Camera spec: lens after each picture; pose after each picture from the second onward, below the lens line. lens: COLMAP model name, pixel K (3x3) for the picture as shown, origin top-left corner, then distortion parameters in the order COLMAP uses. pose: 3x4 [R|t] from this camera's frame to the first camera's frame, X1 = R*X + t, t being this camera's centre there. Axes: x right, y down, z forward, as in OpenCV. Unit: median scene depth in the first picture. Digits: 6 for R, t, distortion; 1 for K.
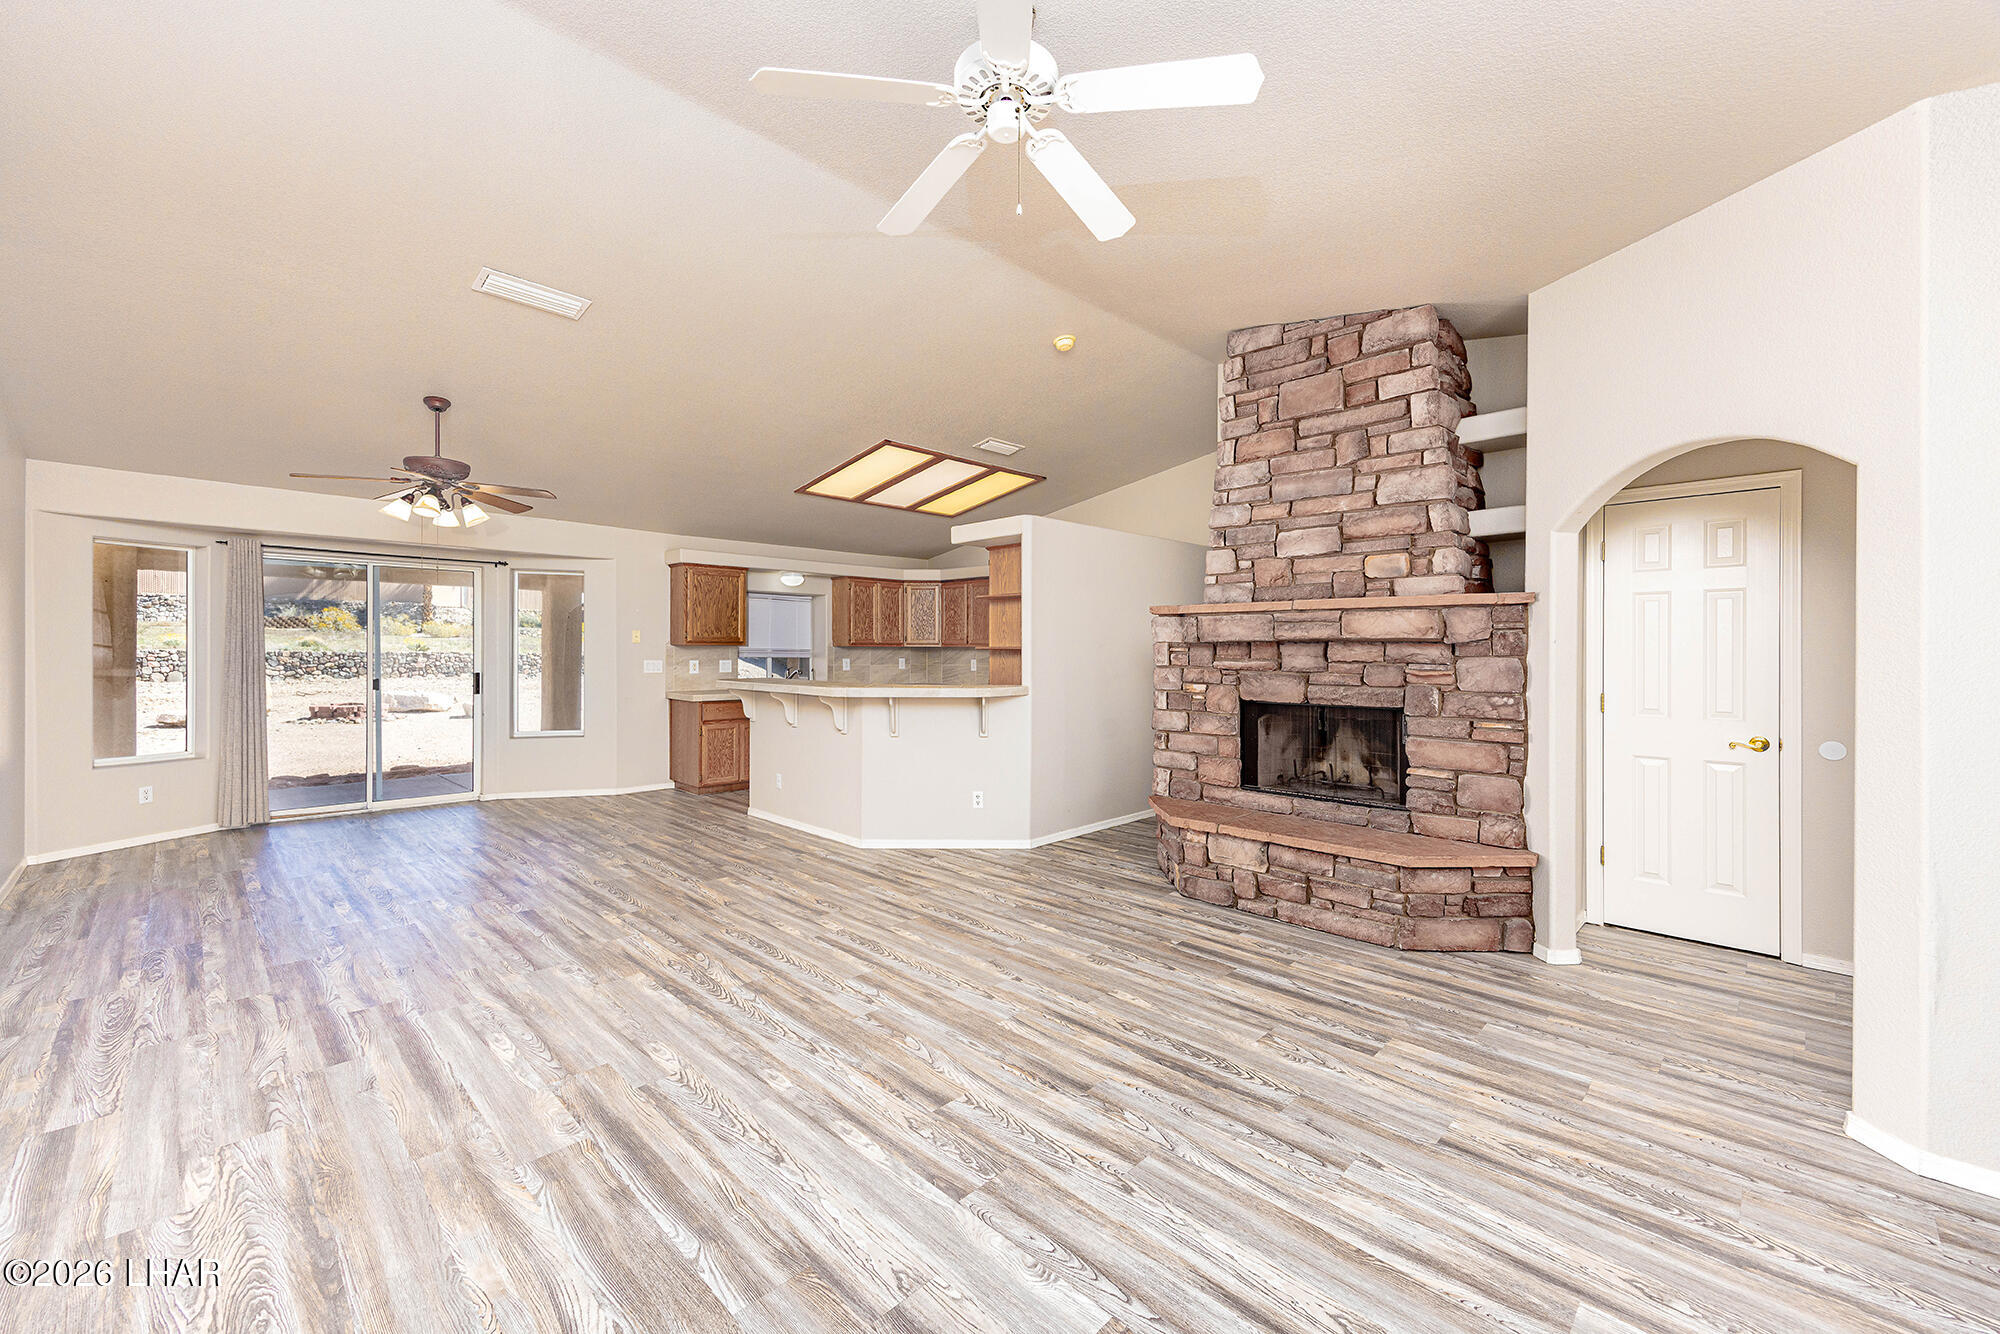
lens RADIAL K [[800.7, 0, 998.2], [0, 800.7, 653.7], [0, 0, 1]] dist [0.011601, -0.001120]
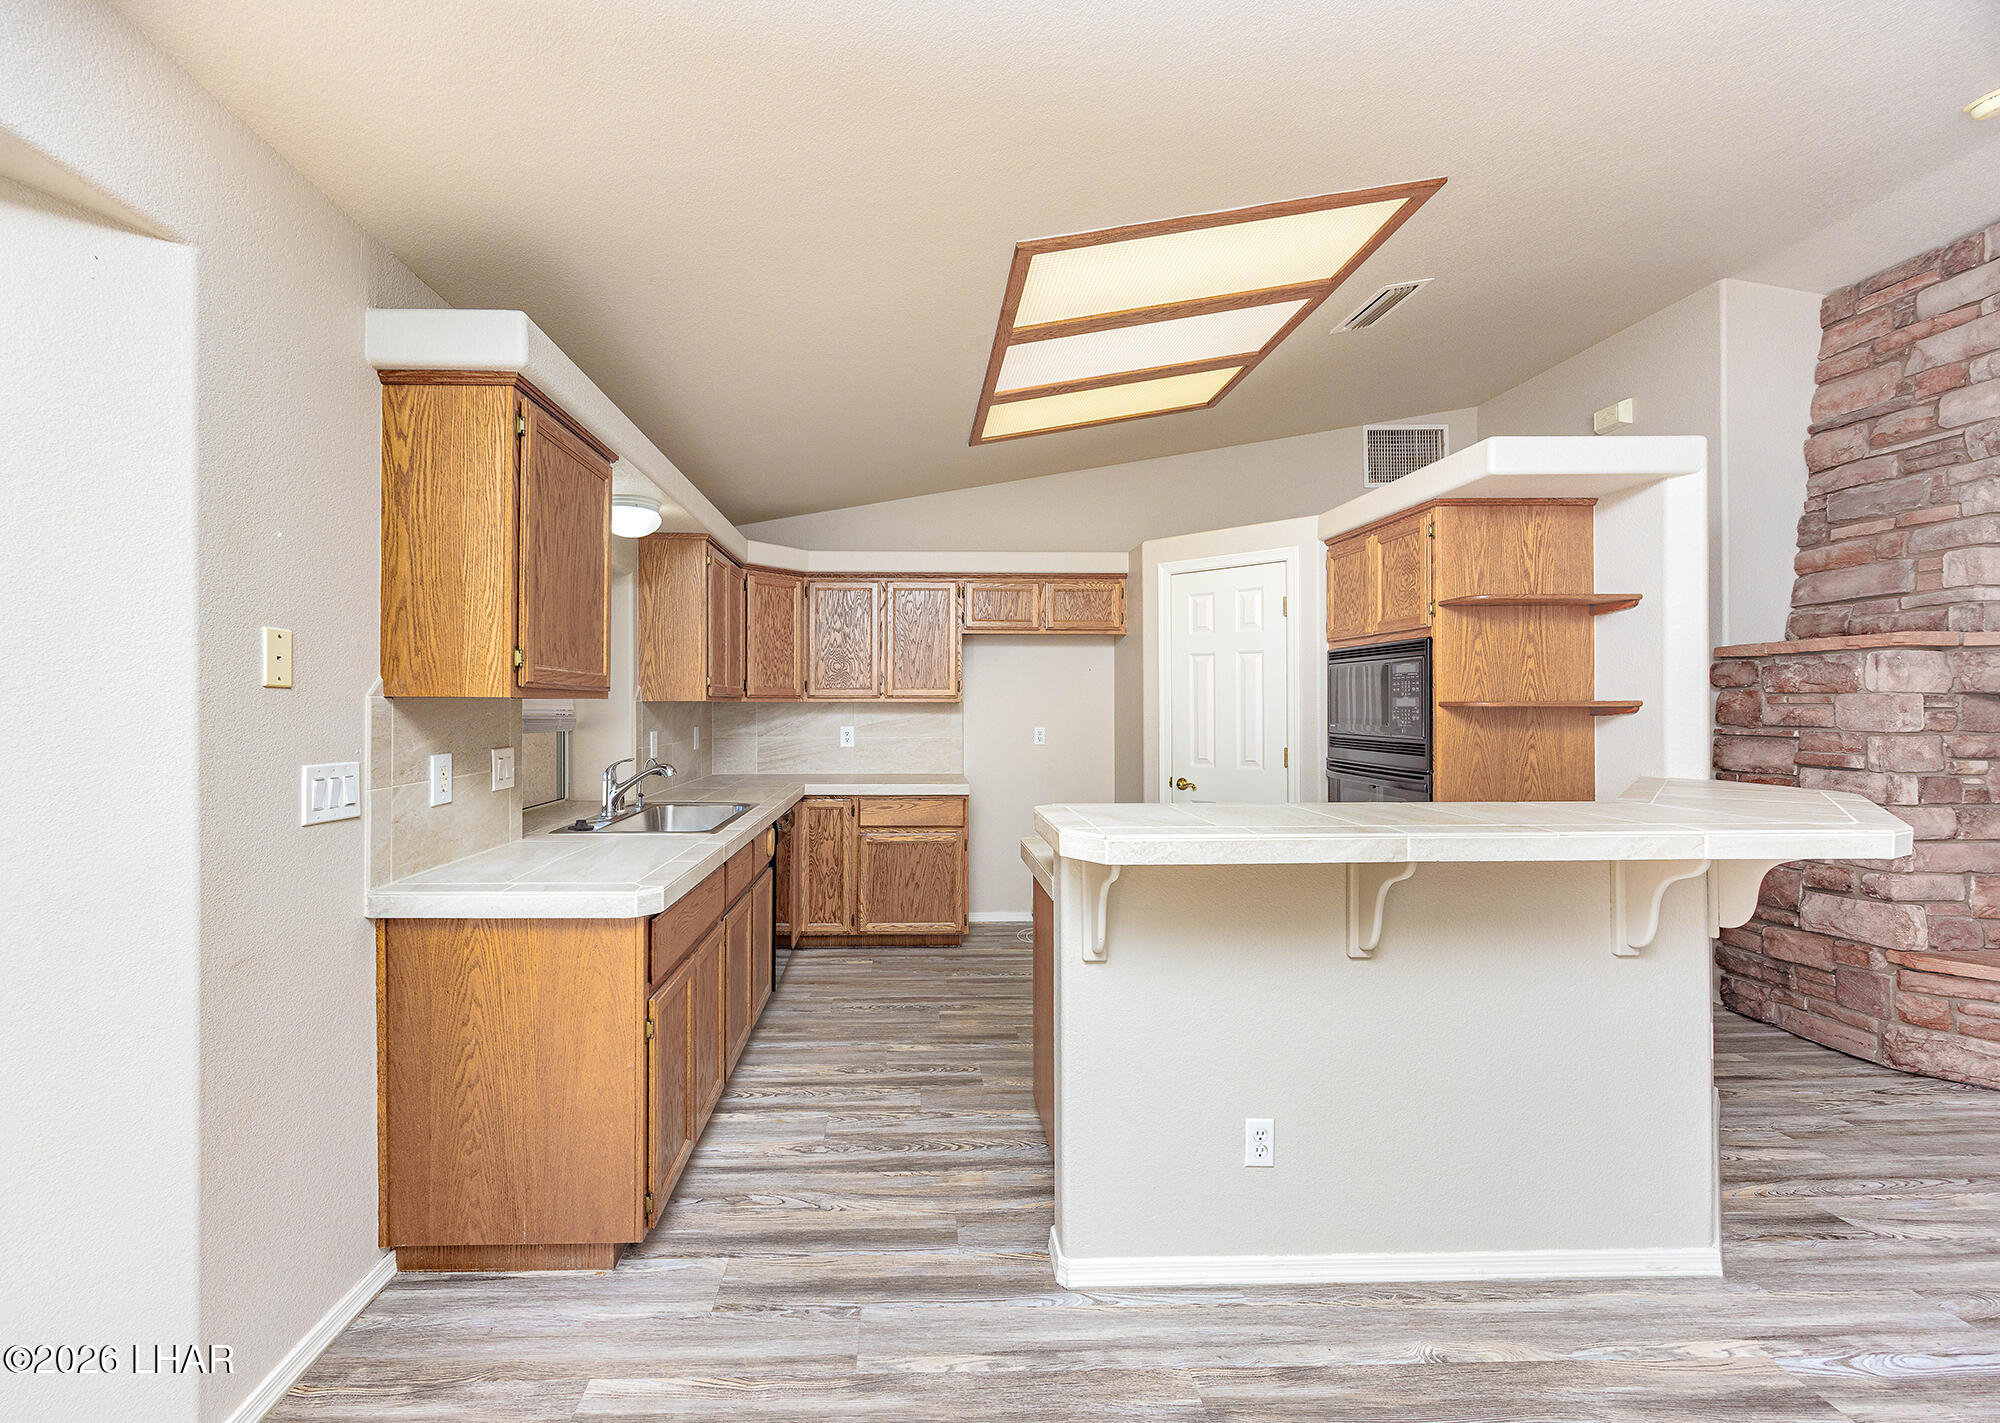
lens RADIAL K [[815.2, 0, 937.8], [0, 815.2, 700.6], [0, 0, 1]] dist [0.001385, 0.000626]
pose [[0.692070, -0.000162, 0.721830, -0.880223], [0.007739, 0.999944, -0.007195, -0.011583], [-0.721788, 0.010565, 0.692033, 1.315964]]
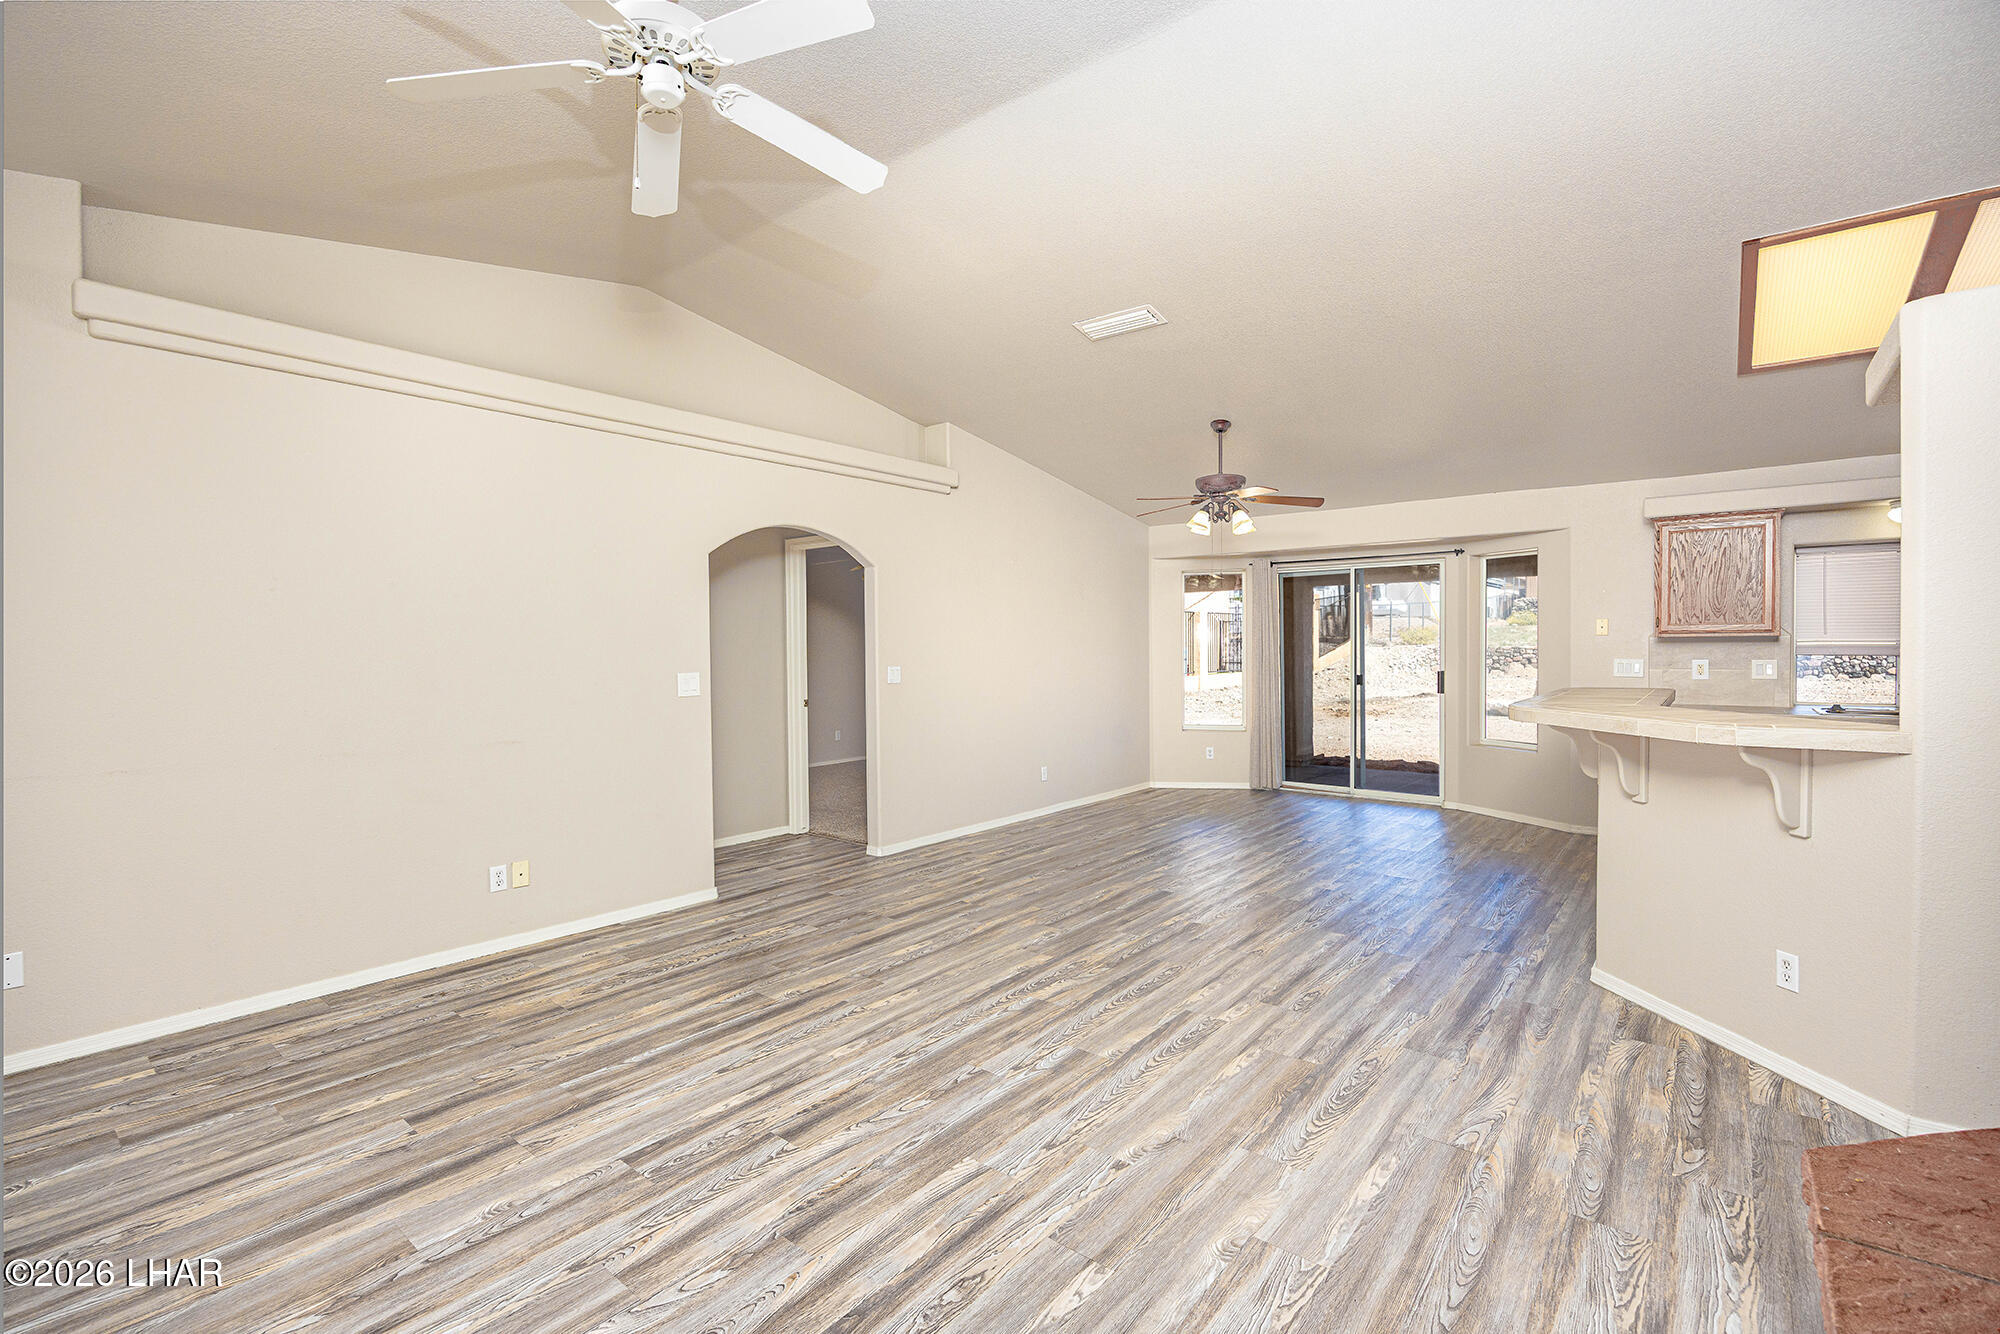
lens RADIAL K [[886.8, 0, 1005.9], [0, 886.8, 664.5], [0, 0, 1]] dist [-0.014572, 0.001445]
pose [[0.096099, 0.015083, -0.995257, 0.563290], [0.003281, 0.999875, 0.015470, -0.001494], [0.995366, -0.004752, 0.096037, 0.676363]]
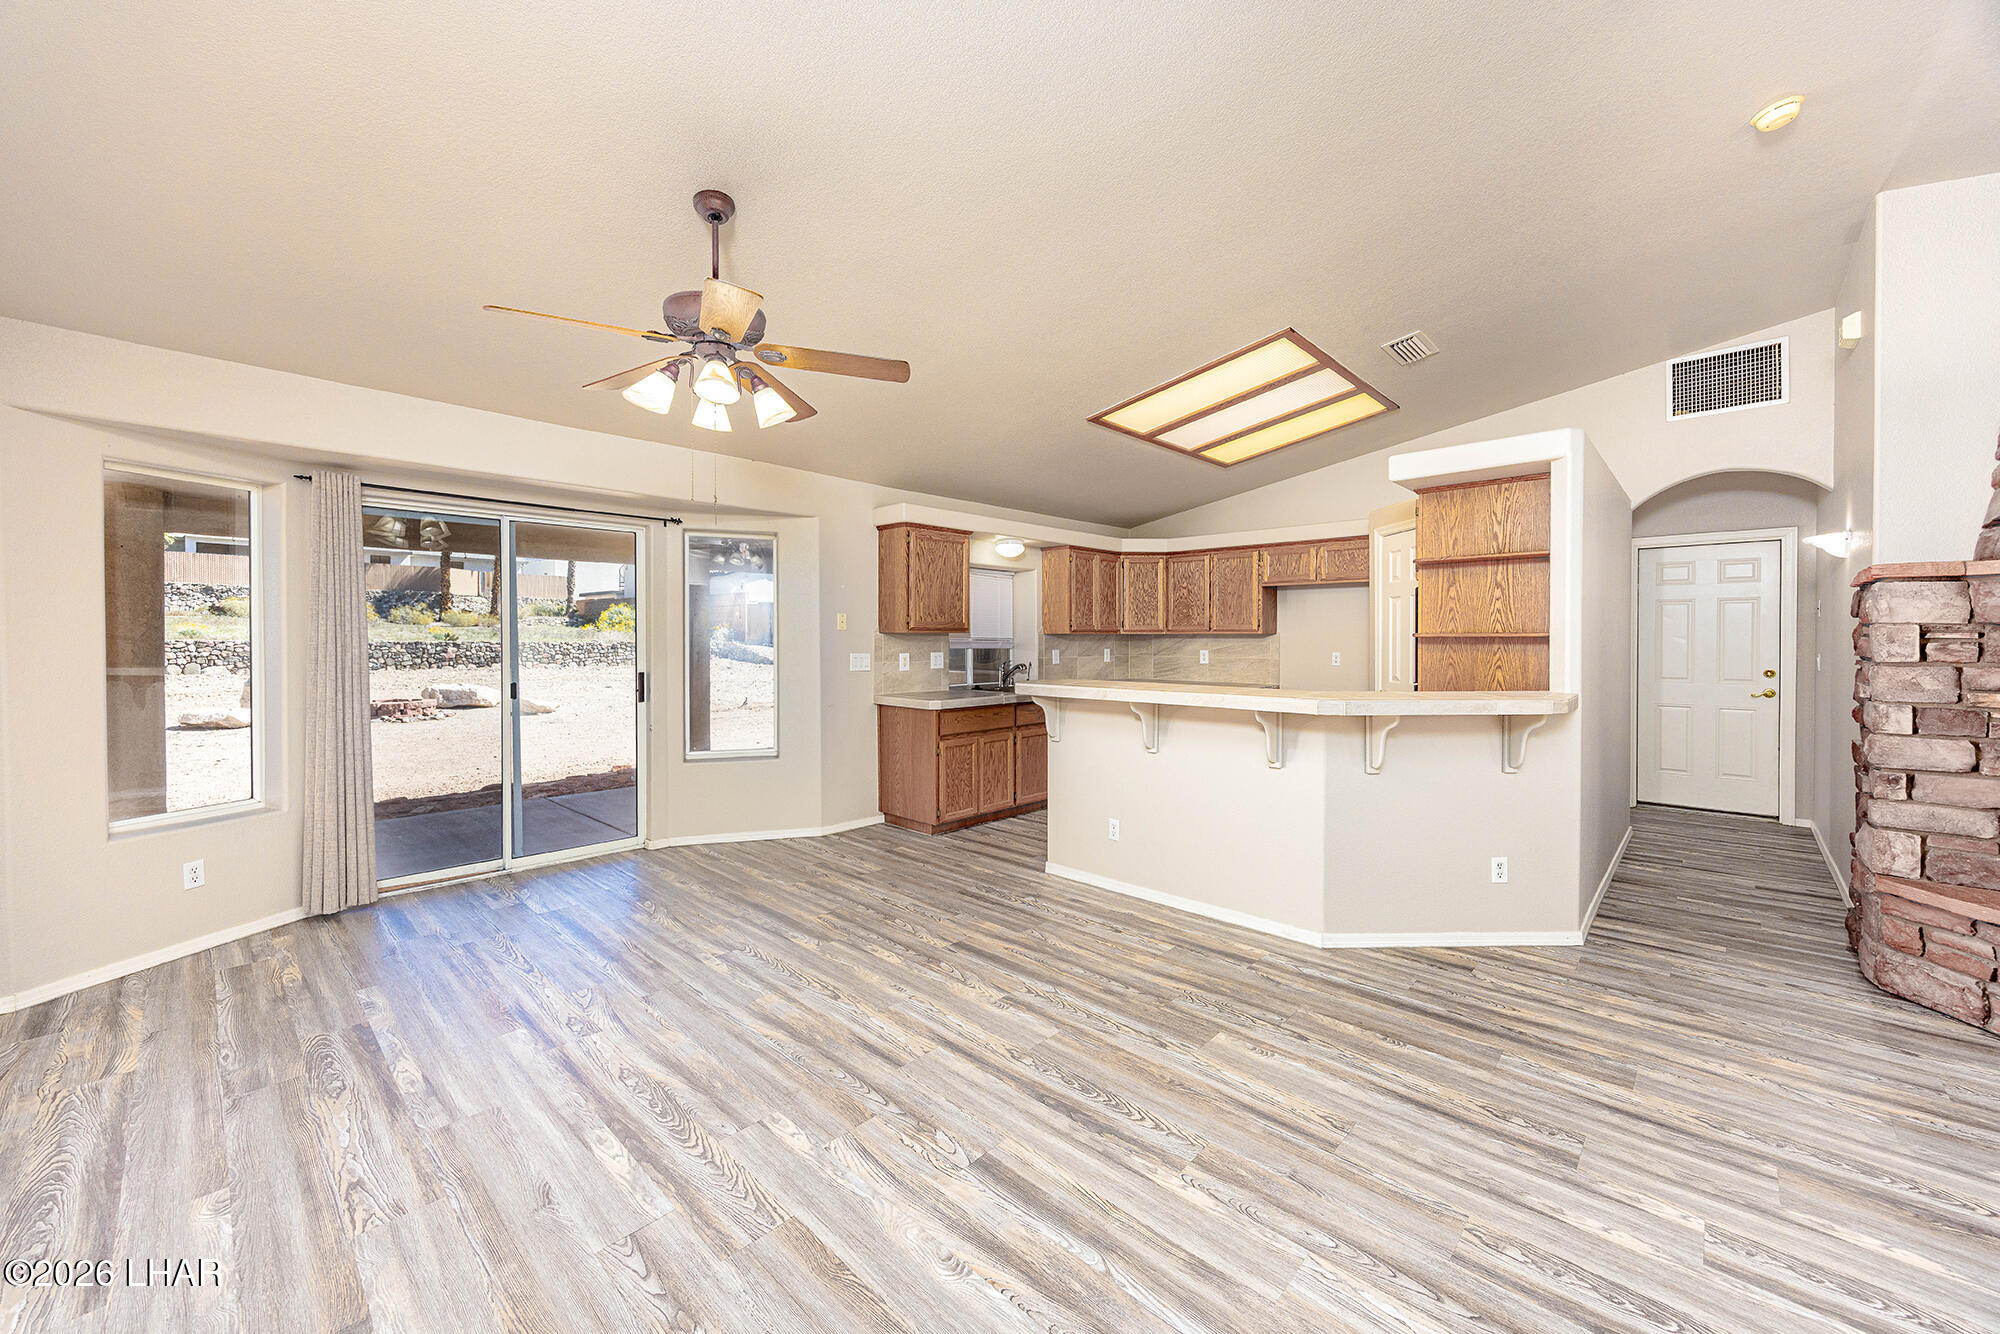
lens RADIAL K [[763.6, 0, 995.9], [0, 763.6, 644.6], [0, 0, 1]] dist [-0.002671, 0.000493]
pose [[0.999733, -0.003370, 0.022844, -0.588557], [0.003275, 0.999986, 0.004174, -0.004062], [-0.022857, -0.004098, 0.999730, 0.525926]]
